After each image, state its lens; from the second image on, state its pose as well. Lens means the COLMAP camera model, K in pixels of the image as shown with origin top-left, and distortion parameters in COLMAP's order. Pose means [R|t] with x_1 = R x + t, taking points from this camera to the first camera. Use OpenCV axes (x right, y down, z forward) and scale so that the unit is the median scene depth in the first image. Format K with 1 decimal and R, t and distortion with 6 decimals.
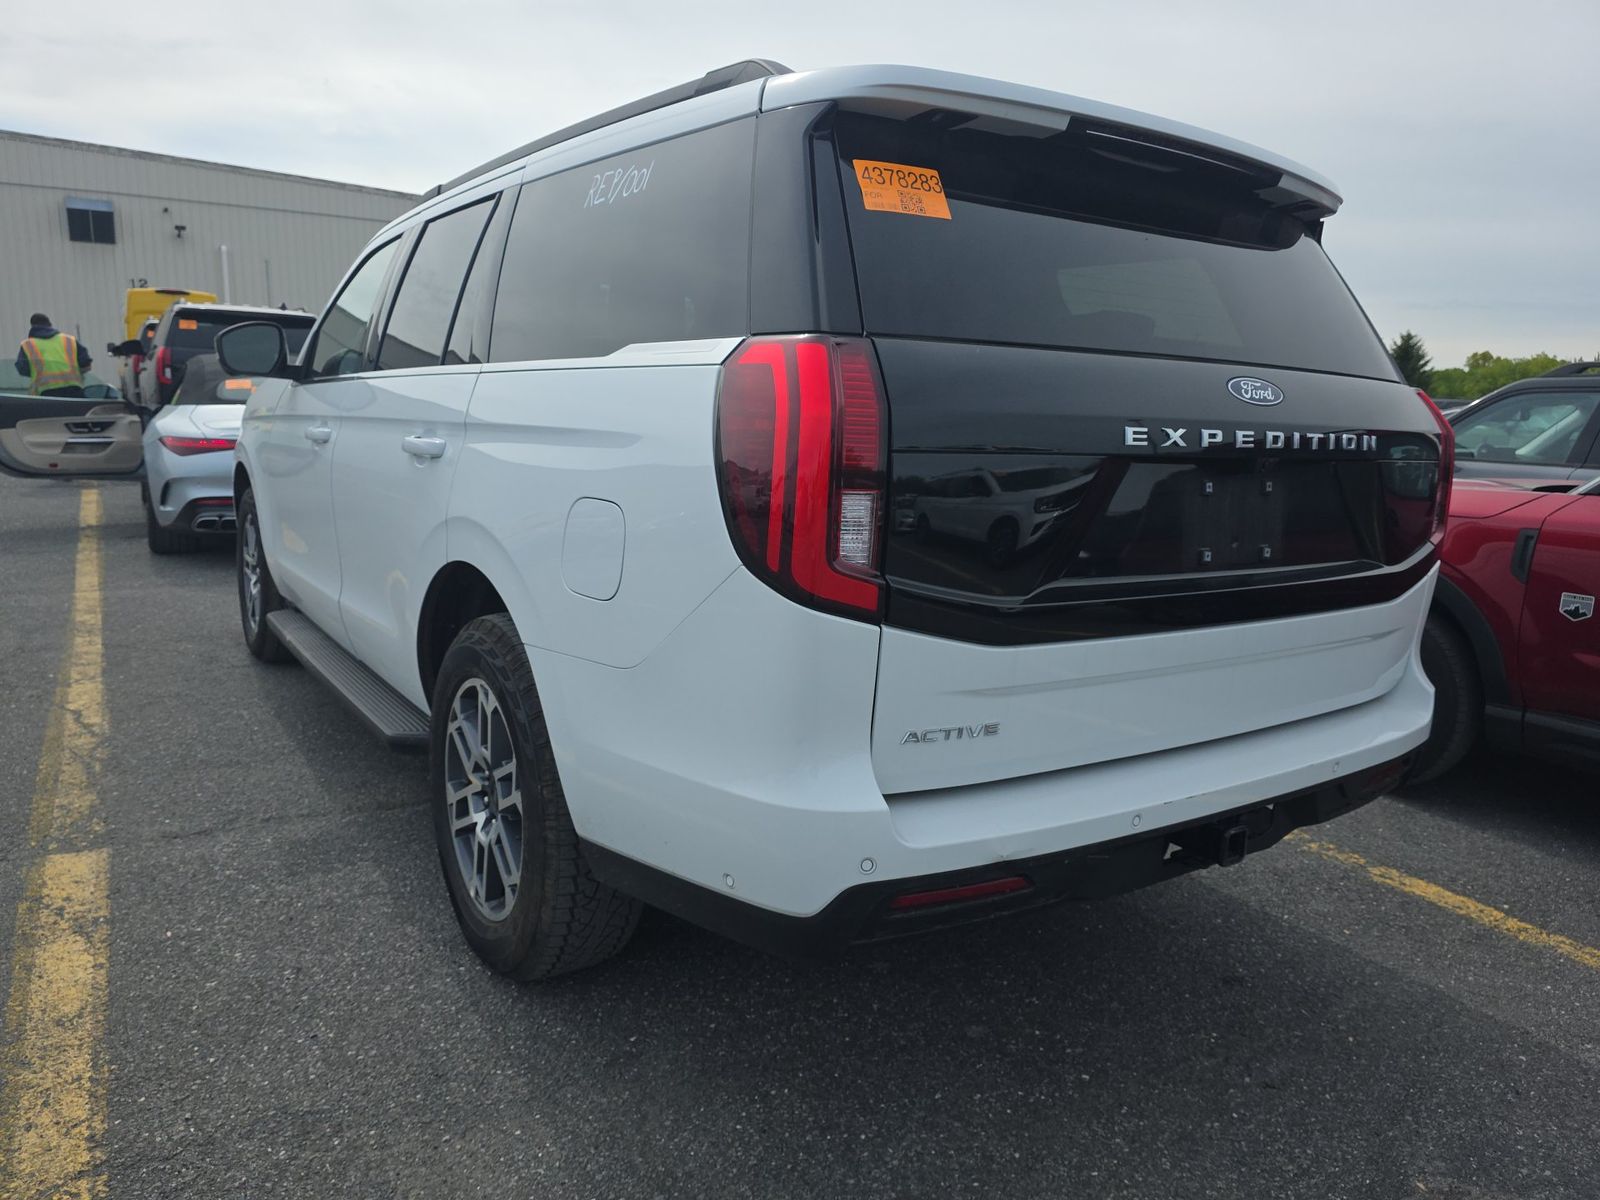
lens RADIAL K [[1080.5, 0, 800.0], [0, 1080.5, 600.0], [0, 0, 1]] dist [0.051029, -0.042801]
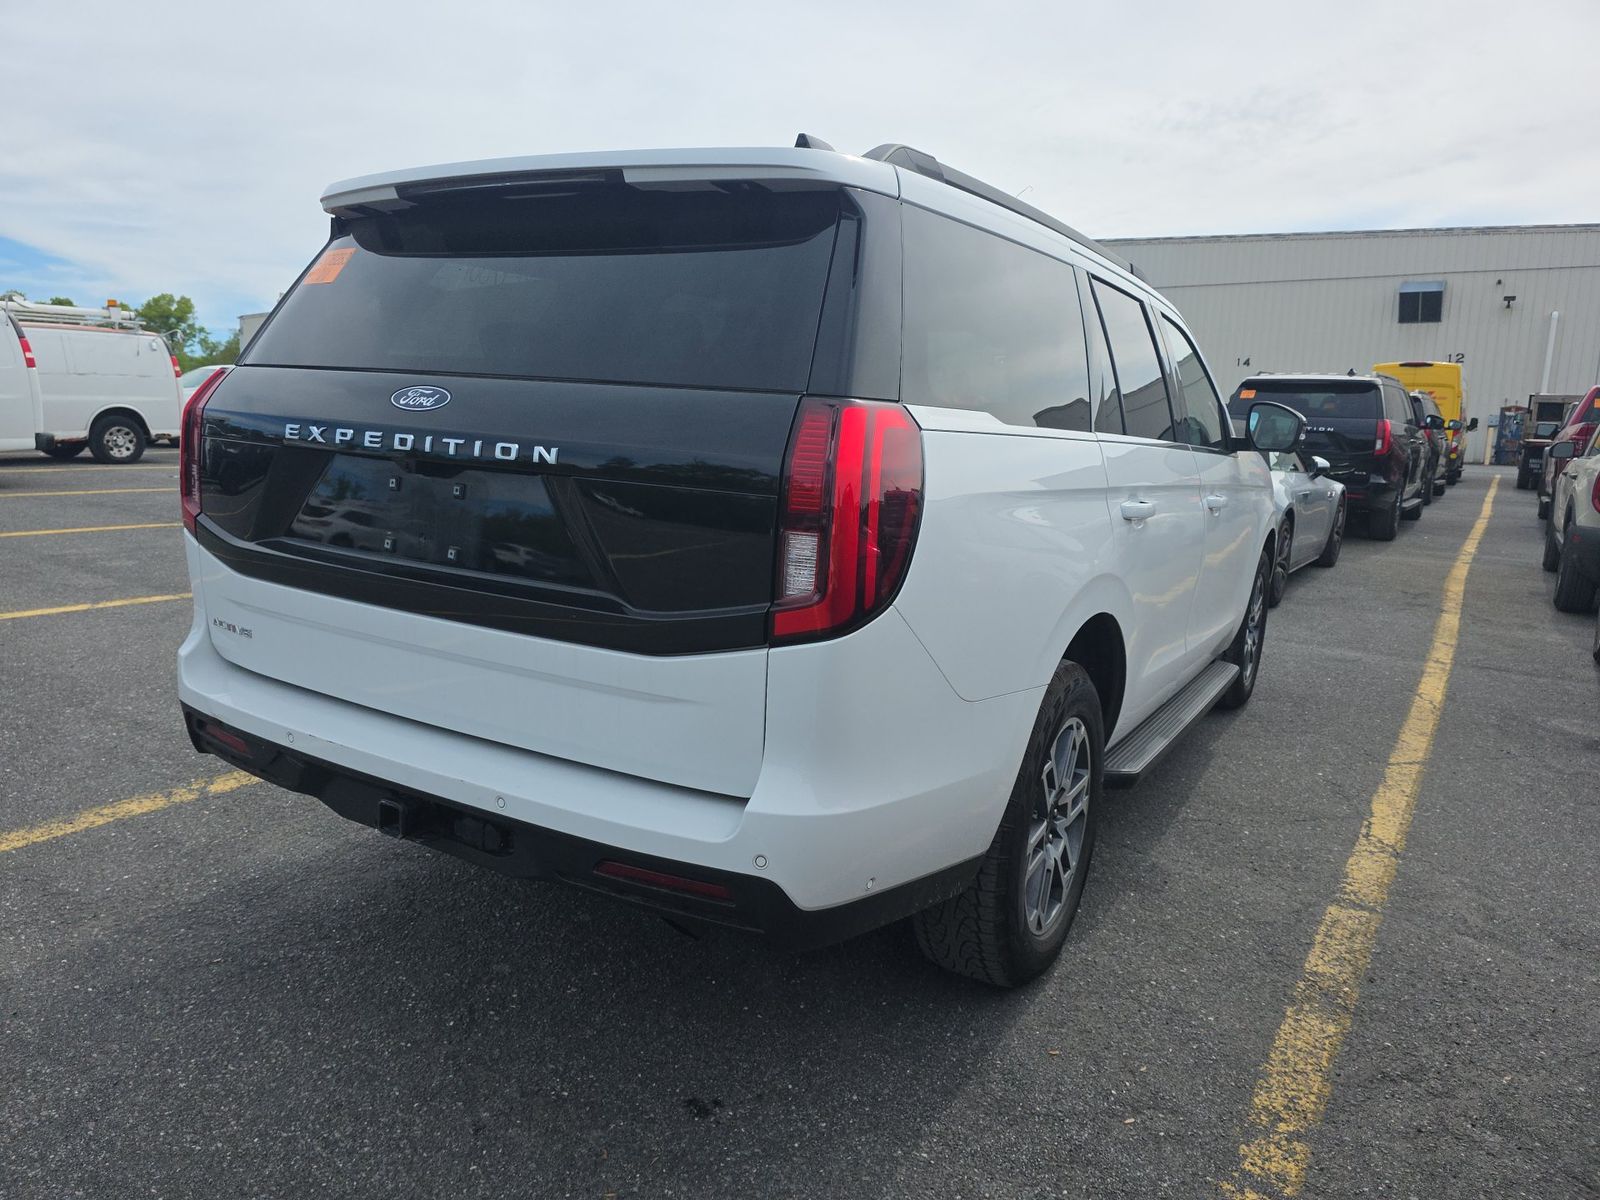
lens RADIAL K [[1101.3, 0, 800.0], [0, 1101.3, 600.0], [0, 0, 1]] dist [0.052467, -0.053392]
pose [[0.409089, 0.129687, -0.903232, 1.588270], [-0.193640, 0.979642, 0.052956, -0.126286], [0.891712, 0.153238, 0.425874, 0.896974]]
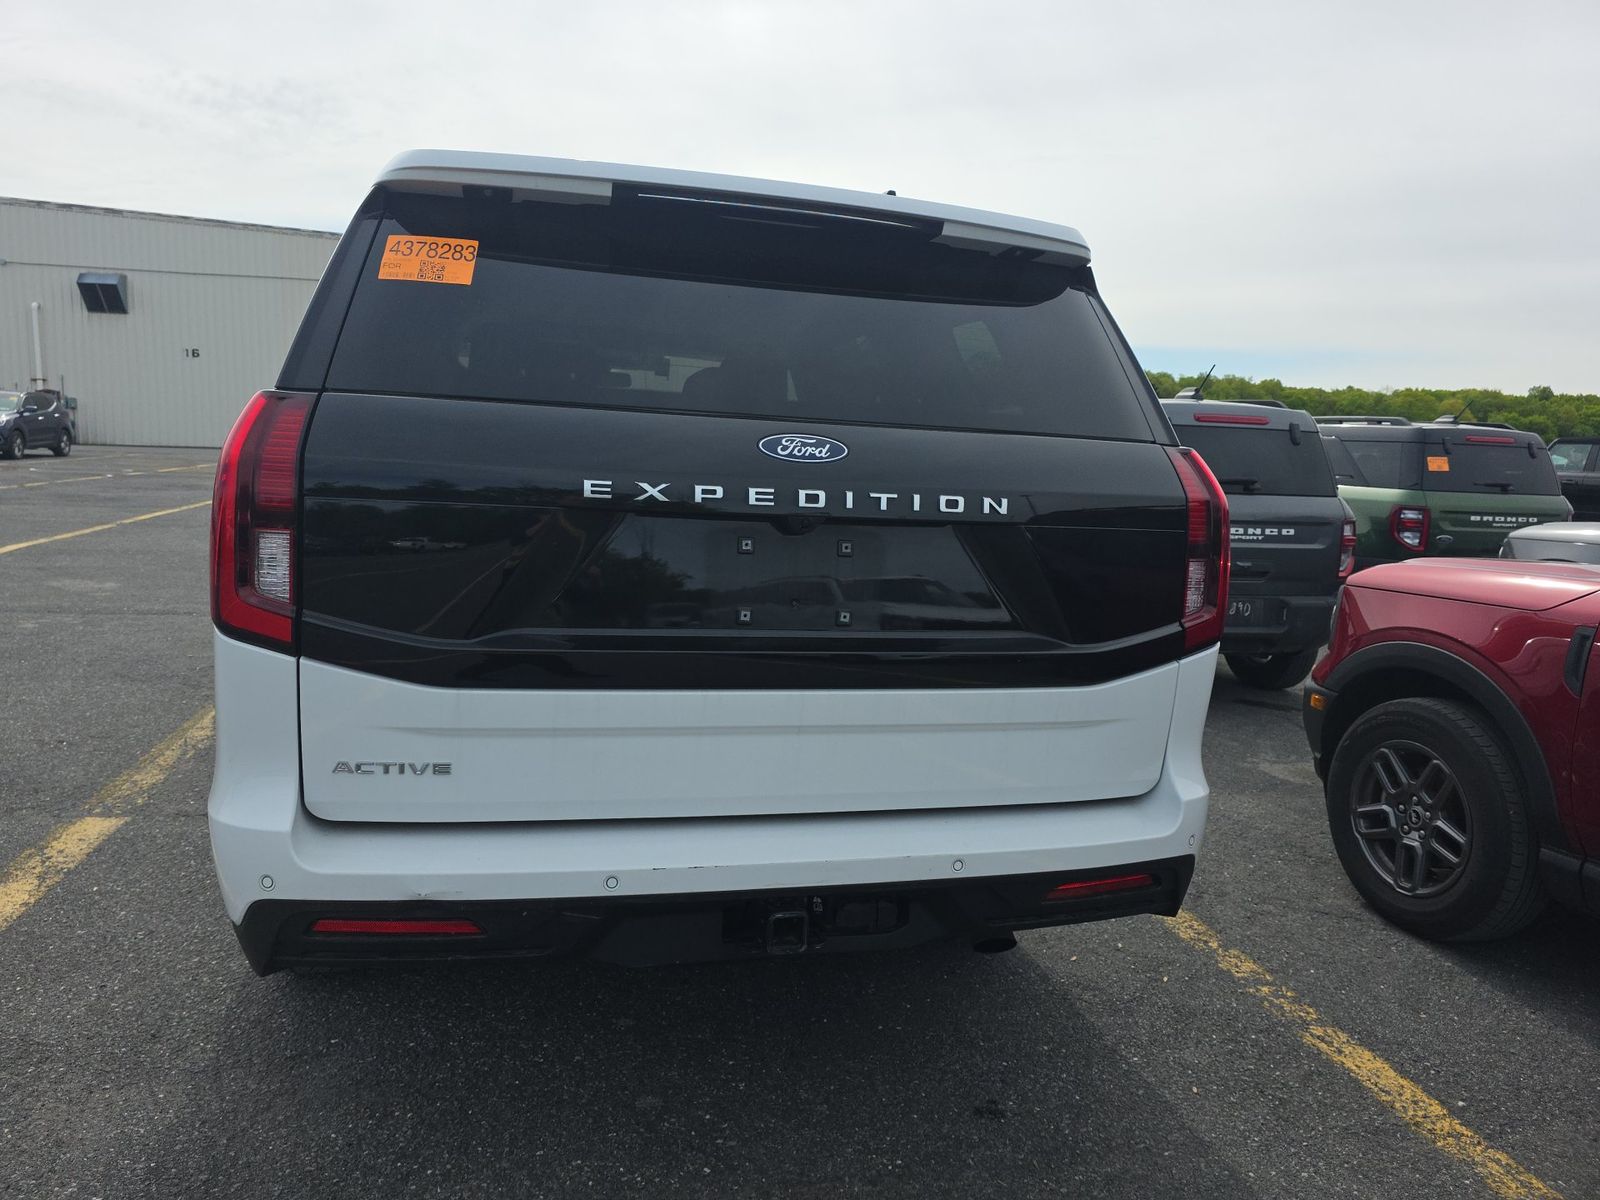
lens RADIAL K [[1064.6, 0, 800.3], [0, 1064.6, 573.1], [0, 0, 1]] dist [0.115381, -0.119862]
pose [[0.939838, 0.042901, -0.338915, 0.737642], [-0.070633, 0.995049, -0.069916, -0.015331], [0.334238, 0.089649, 0.938216, 0.124120]]
